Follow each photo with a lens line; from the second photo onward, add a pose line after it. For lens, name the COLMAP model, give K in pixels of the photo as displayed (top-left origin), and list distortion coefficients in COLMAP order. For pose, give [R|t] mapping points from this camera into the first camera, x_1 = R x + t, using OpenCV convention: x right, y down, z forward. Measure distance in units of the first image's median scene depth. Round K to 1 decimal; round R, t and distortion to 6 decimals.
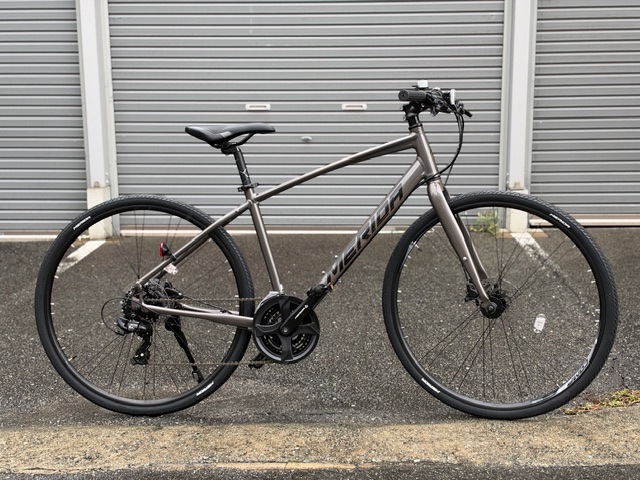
lens RADIAL K [[906.9, 0, 307.1], [0, 906.9, 235.8], [0, 0, 1]] dist [0.116587, 0.000000]
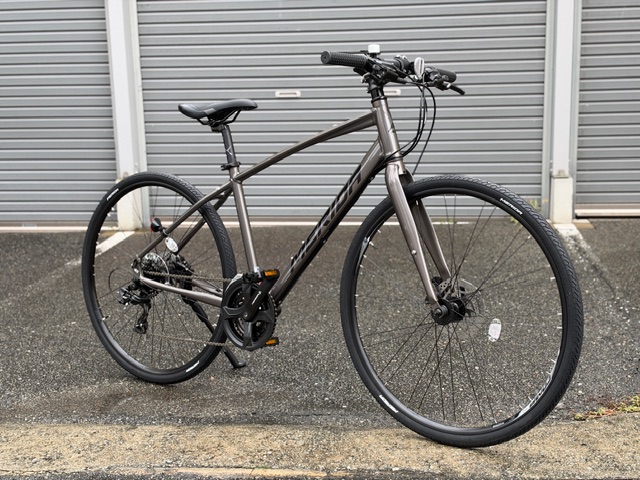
lens RADIAL K [[906.9, 0, 307.7], [0, 906.9, 235.5], [0, 0, 1]] dist [0.116587, 0.000000]
pose [[0.996561, 0.000430, -0.082864, 0.084180], [0.000057, 0.999983, 0.005879, 0.005700], [0.082865, -0.005864, 0.996544, 0.065379]]
